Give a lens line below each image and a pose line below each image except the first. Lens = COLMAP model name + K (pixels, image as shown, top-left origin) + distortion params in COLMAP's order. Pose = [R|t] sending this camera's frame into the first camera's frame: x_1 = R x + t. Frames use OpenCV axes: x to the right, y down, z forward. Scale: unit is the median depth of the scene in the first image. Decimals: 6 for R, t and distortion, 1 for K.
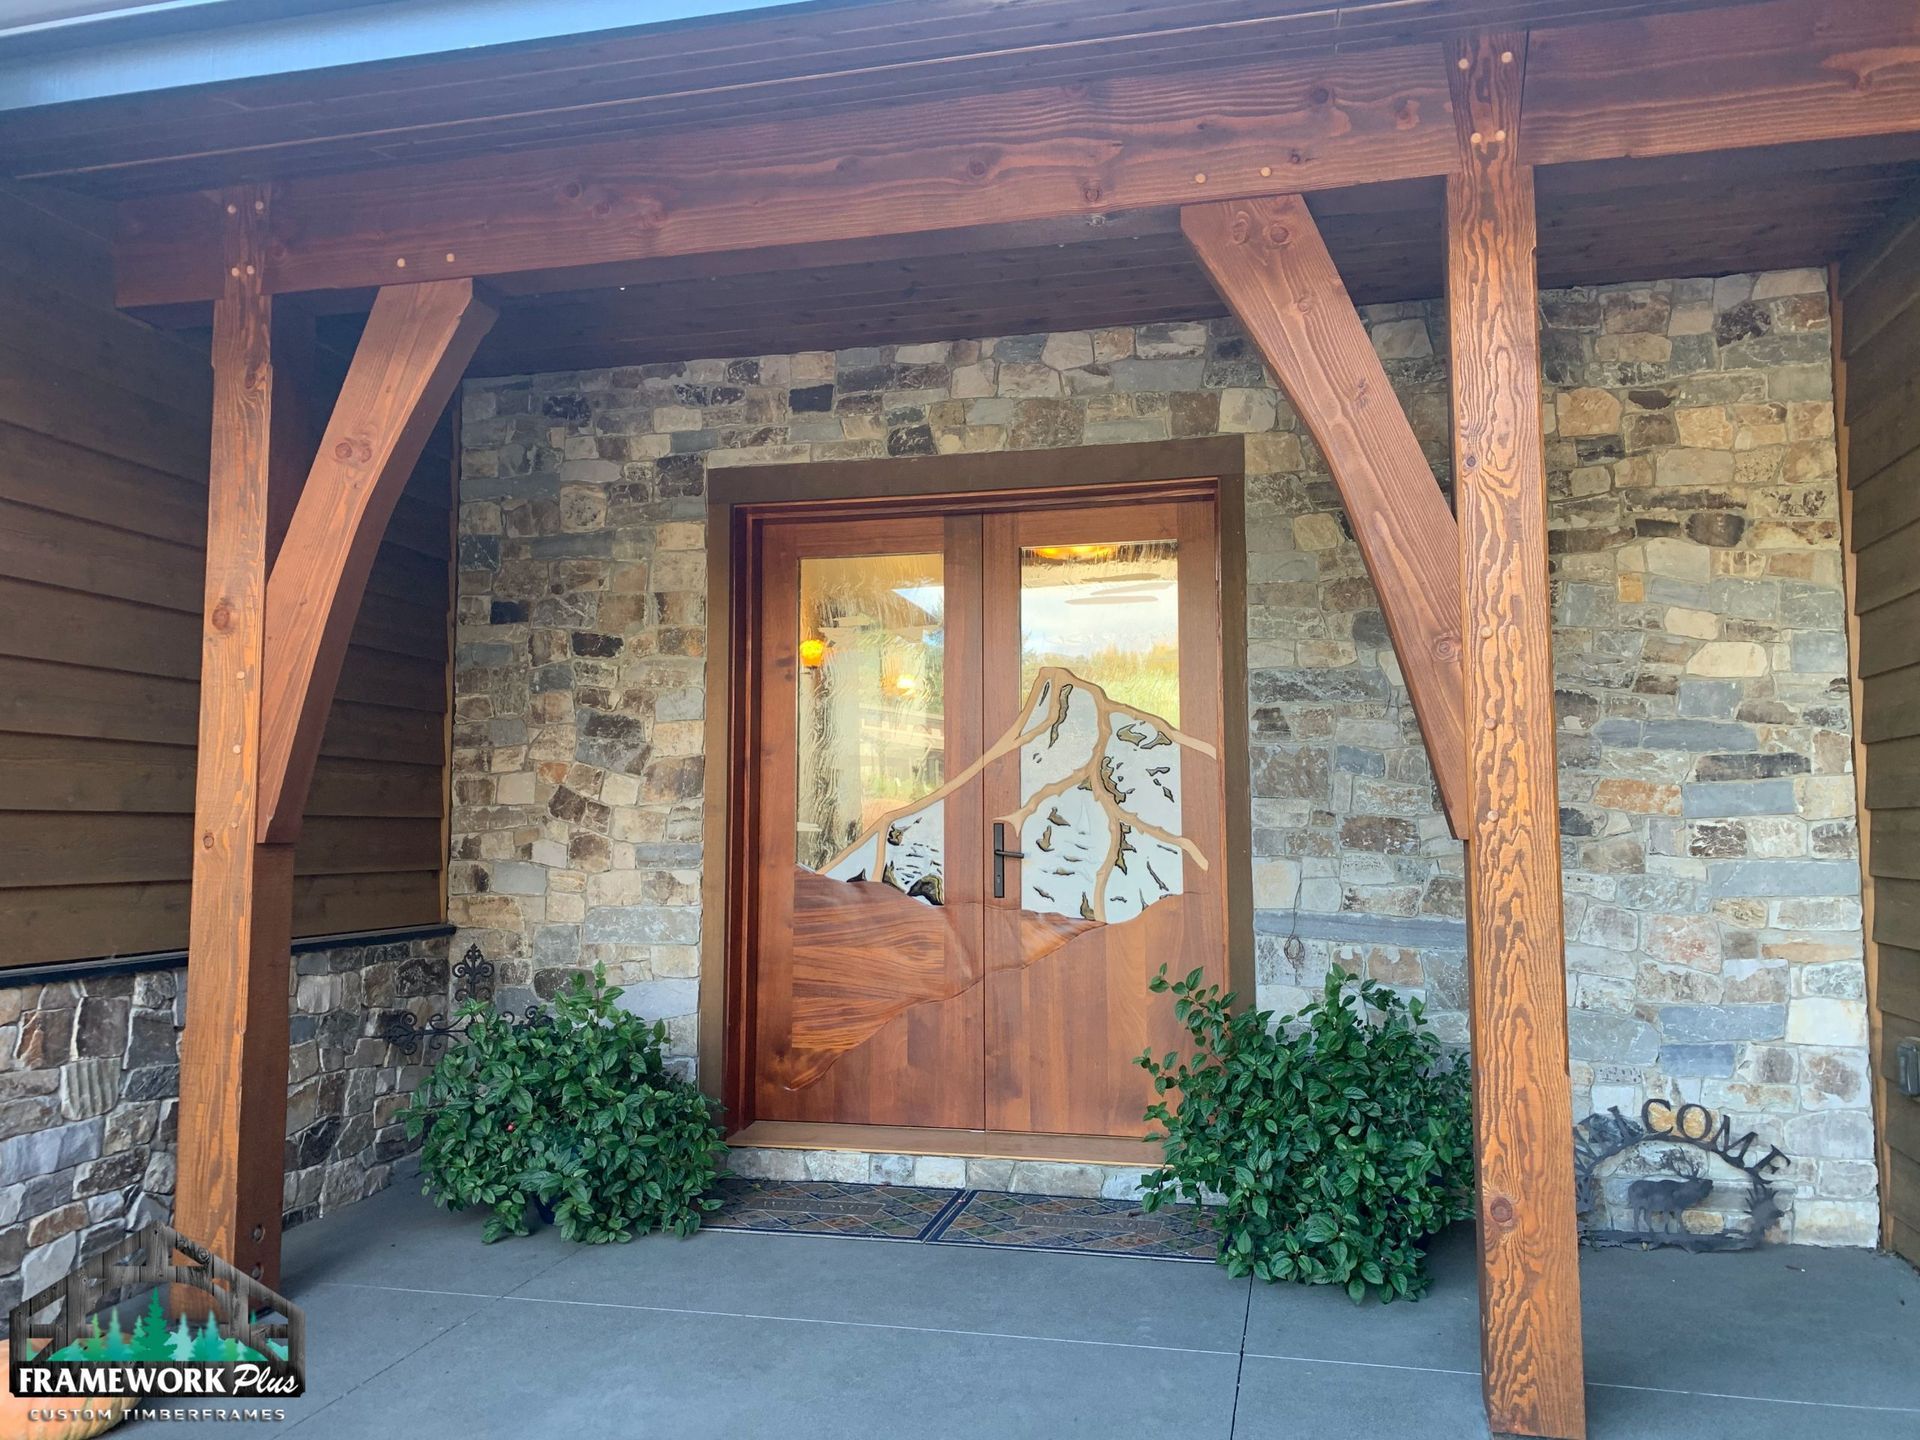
lens RADIAL K [[1473.6, 0, 966.5], [0, 1473.6, 705.0], [0, 0, 1]] dist [0.030545, -0.030550]
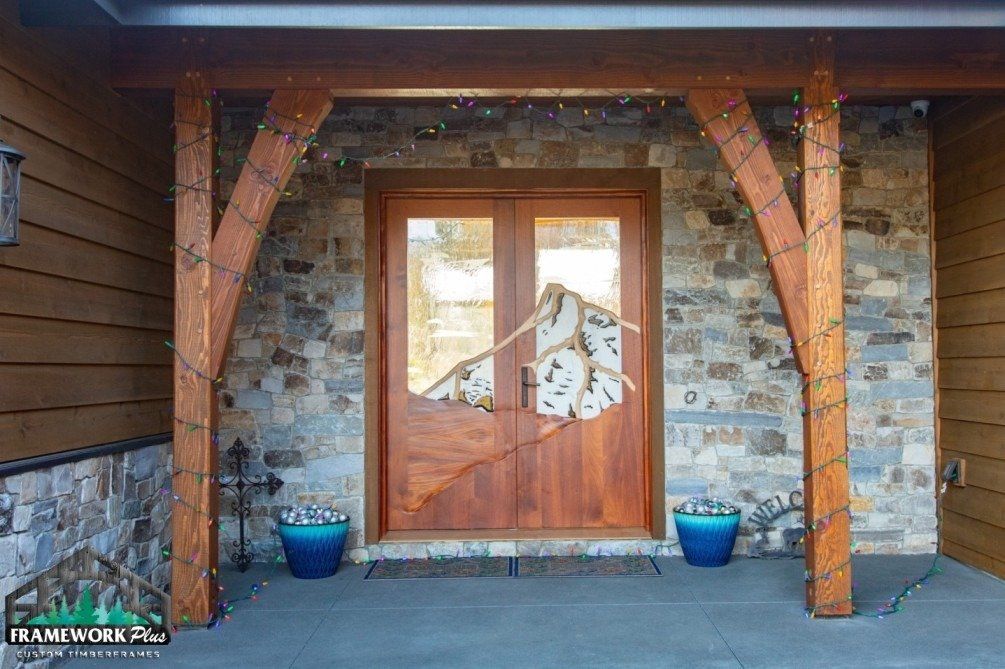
lens RADIAL K [[1084.1, 0, 561.6], [0, 1084.1, 324.1], [0, 0, 1]] dist [0.016360, 0.000000]
pose [[0.964367, 0.004042, 0.264536, -0.342855], [-0.015832, 0.998973, 0.042450, -0.037944], [-0.264093, -0.045125, 0.963441, -0.386983]]
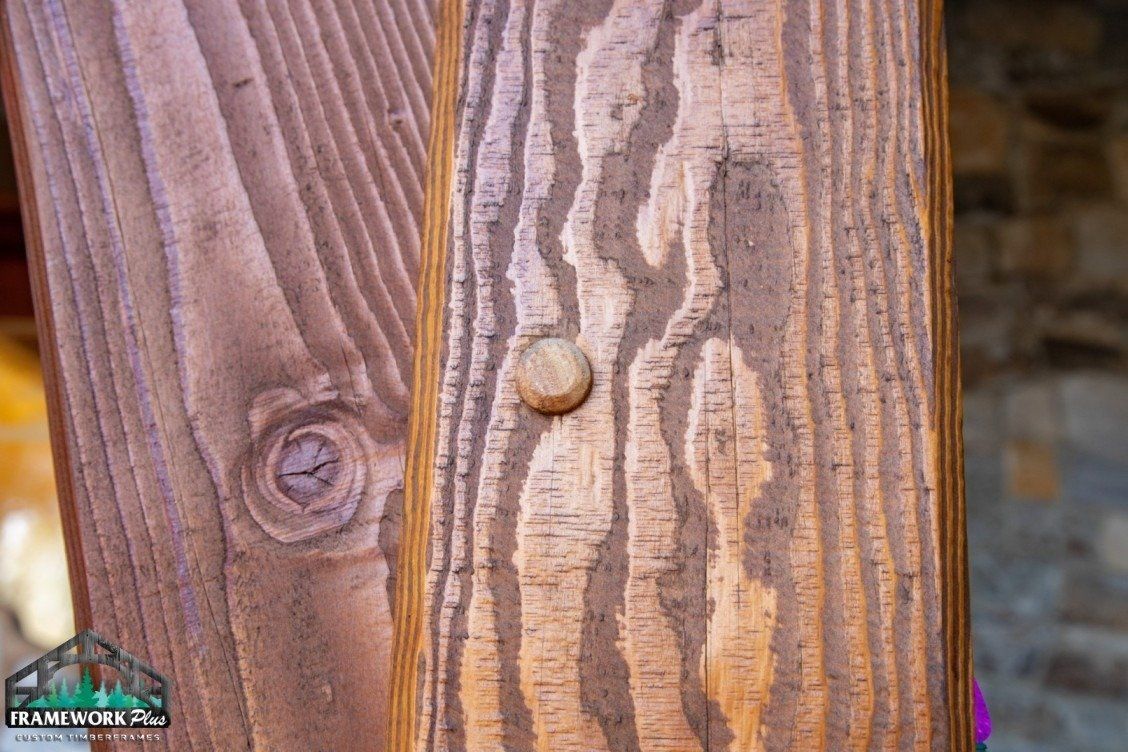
lens RADIAL K [[1359.5, 0, 563.5], [0, 1359.5, 375.8], [0, 0, 1]] dist [0.029850, 0.000000]
pose [[0.983786, 0.089979, 0.155140, 0.225045], [-0.060019, 0.980336, -0.187985, -0.015425], [-0.169005, 0.175625, 0.969842, 0.587547]]
